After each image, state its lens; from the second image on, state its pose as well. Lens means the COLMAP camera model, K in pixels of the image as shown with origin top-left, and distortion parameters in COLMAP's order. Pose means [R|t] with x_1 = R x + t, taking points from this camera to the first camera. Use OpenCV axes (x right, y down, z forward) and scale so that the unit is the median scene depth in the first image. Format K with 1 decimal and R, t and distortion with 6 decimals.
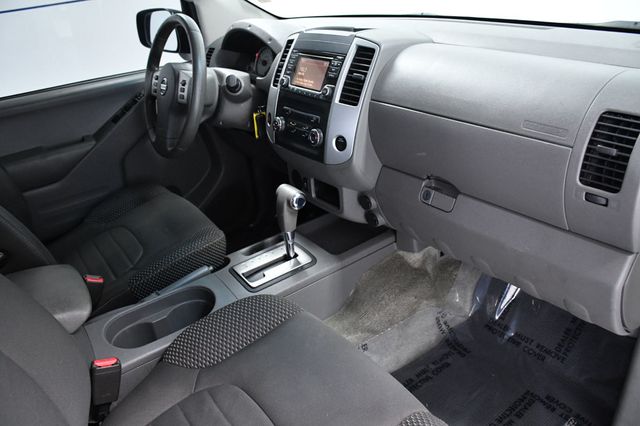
lens RADIAL K [[494.6, 0, 320.0], [0, 494.6, 213.0], [0, 0, 1]] dist [-0.154150, 0.097505]
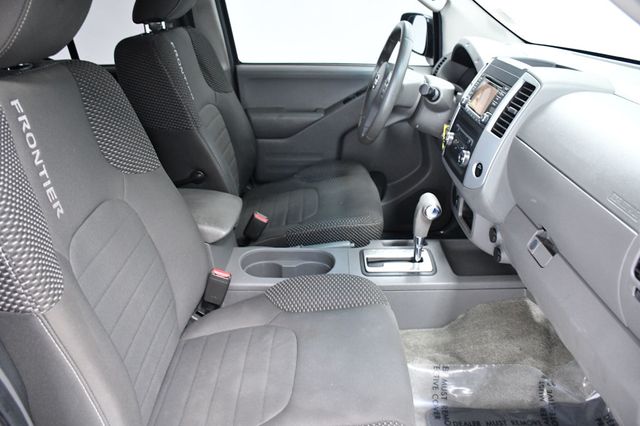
lens RADIAL K [[494.6, 0, 320.0], [0, 494.6, 213.0], [0, 0, 1]] dist [-0.154150, 0.097505]
pose [[0.801126, 0.324219, -0.503069, 0.283410], [-0.326017, 0.941307, 0.087480, -0.033698], [0.501906, 0.093926, 0.859807, -0.021694]]
